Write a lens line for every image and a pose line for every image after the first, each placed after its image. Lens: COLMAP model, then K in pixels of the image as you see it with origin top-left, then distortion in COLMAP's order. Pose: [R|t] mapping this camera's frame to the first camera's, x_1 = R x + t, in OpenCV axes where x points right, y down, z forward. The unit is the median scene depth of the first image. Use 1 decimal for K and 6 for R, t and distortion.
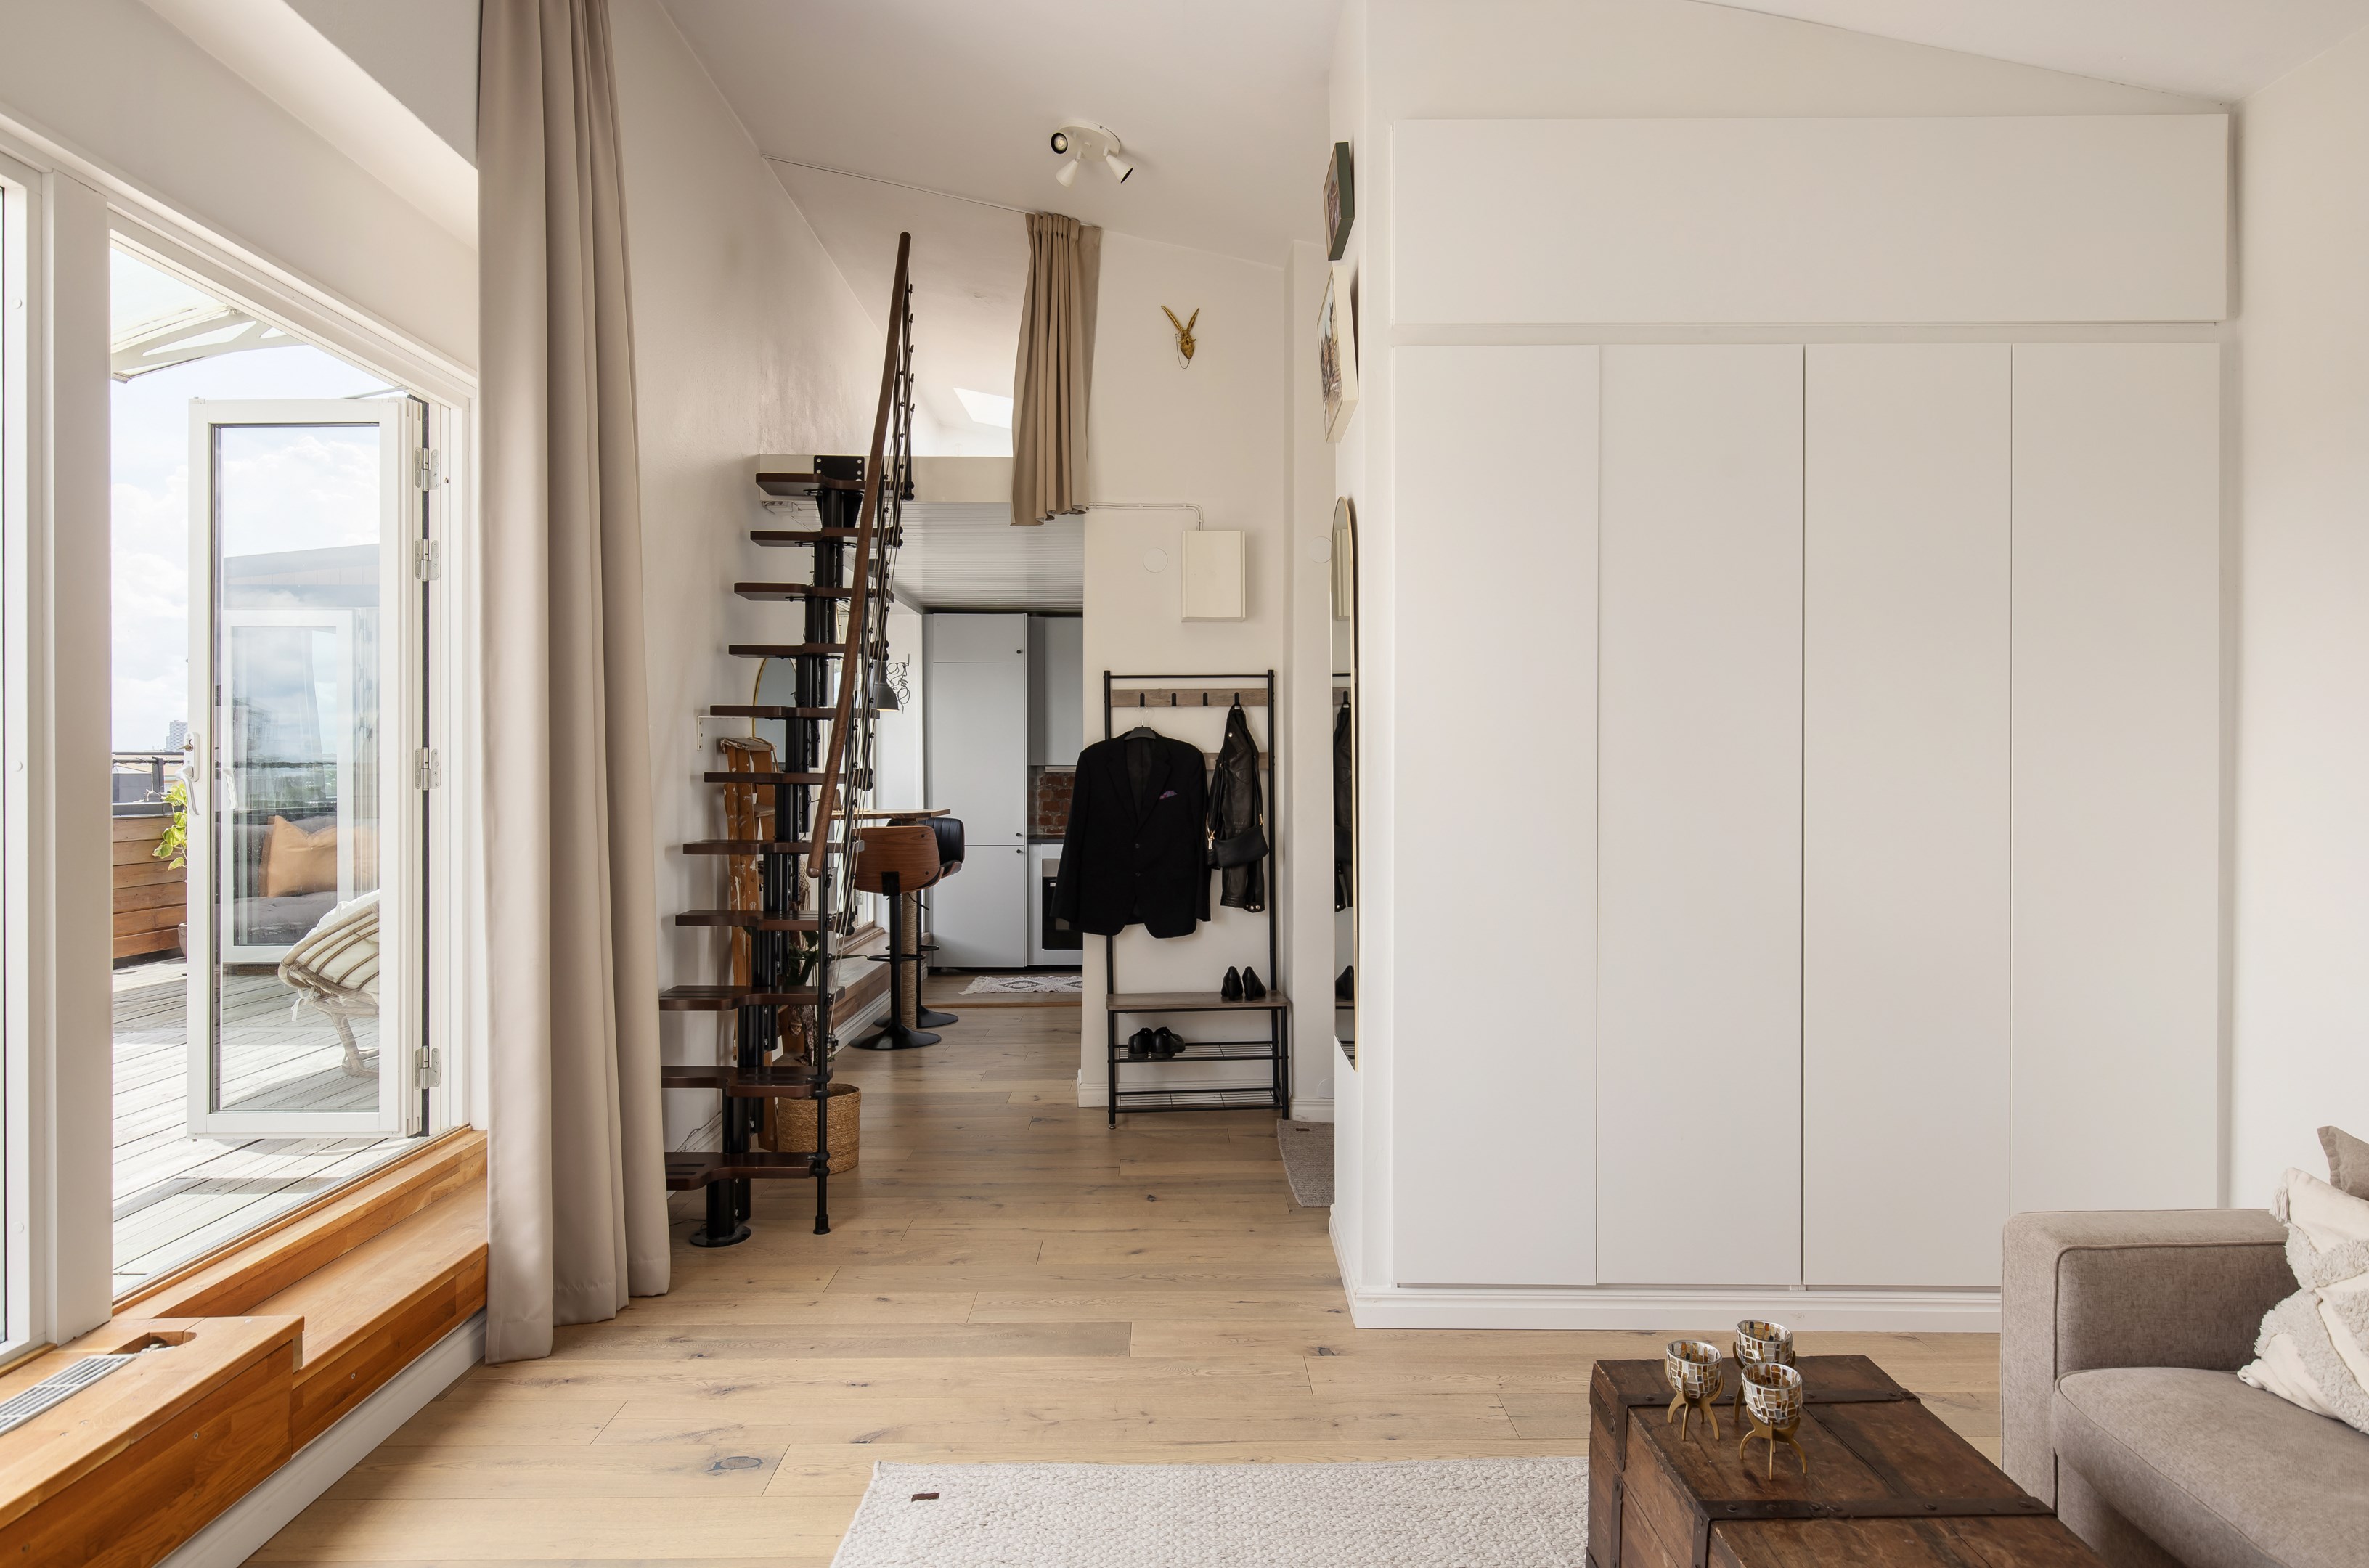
lens RADIAL K [[1370.2, 0, 1176.9], [0, 1370.2, 779.9], [0, 0, 1]] dist [0.019947, -0.000593]
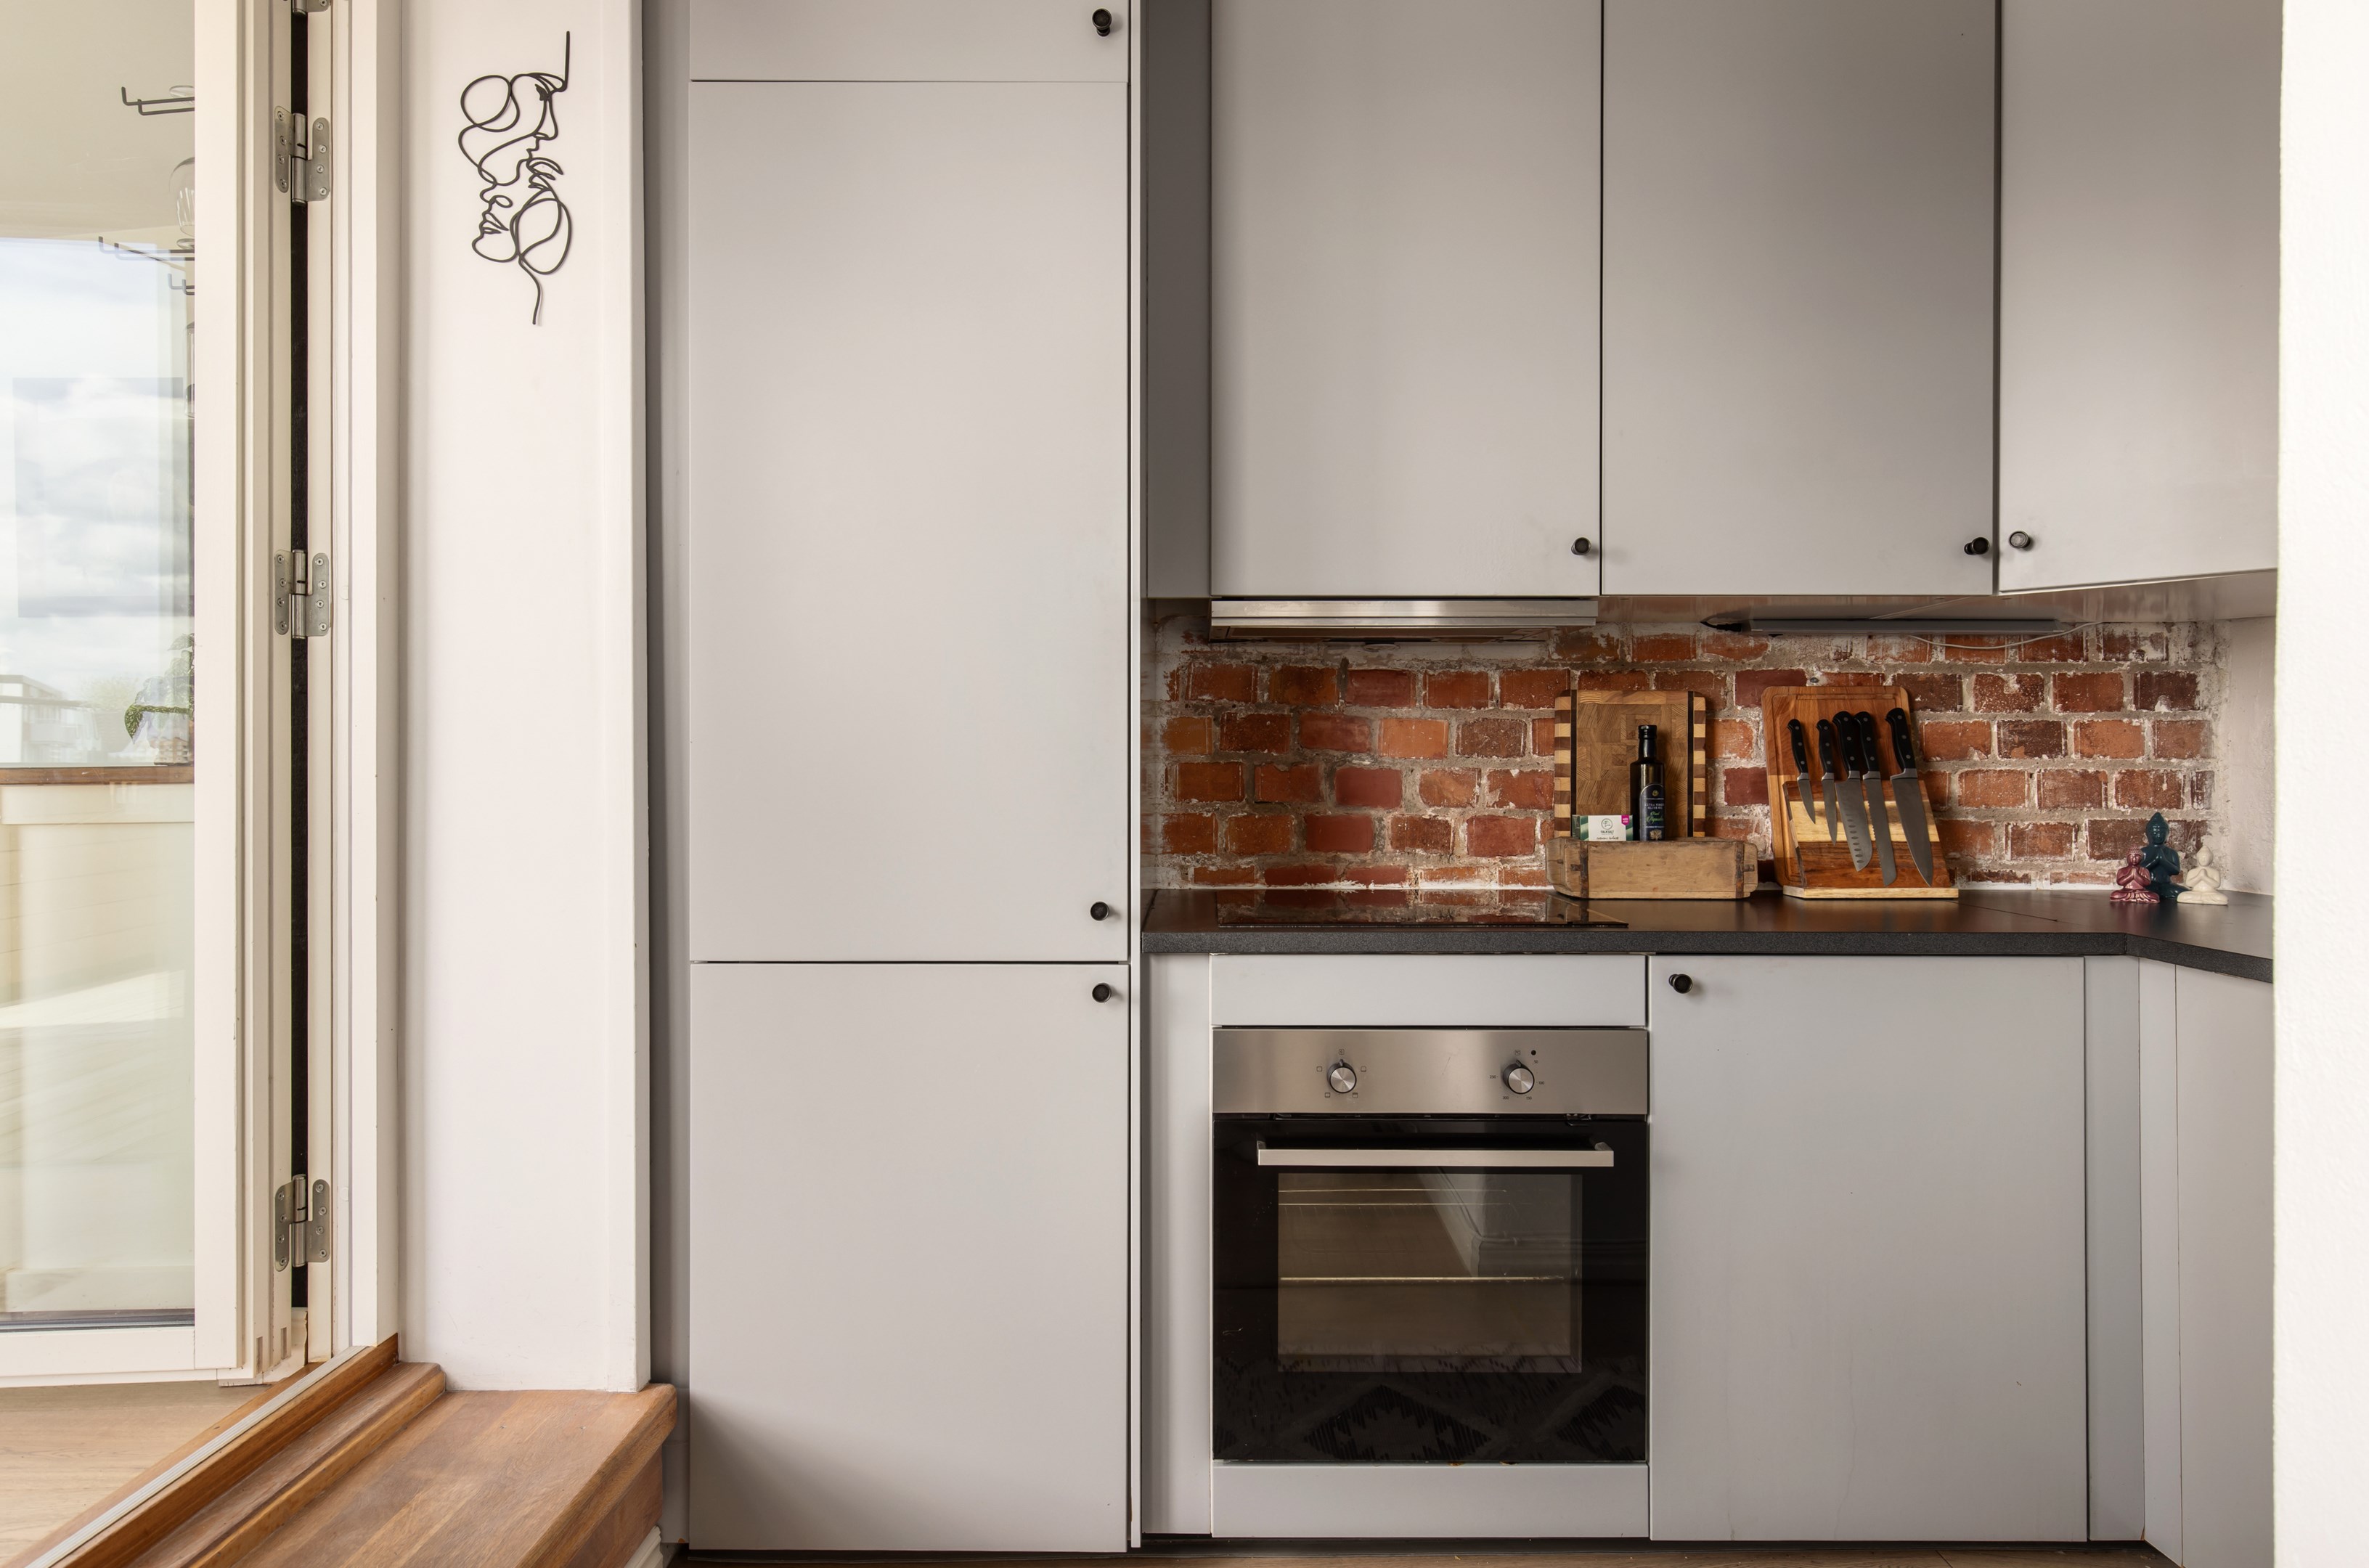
lens RADIAL K [[1299.9, 0, 1172.1], [0, 1299.9, 768.1], [0, 0, 1]] dist [-0.004022, -0.001293]
pose [[0.999986, -0.001551, -0.005027, -0.103771], [0.001495, 0.999937, -0.011082, 0.020604], [0.005044, 0.011074, 0.999926, 0.803570]]
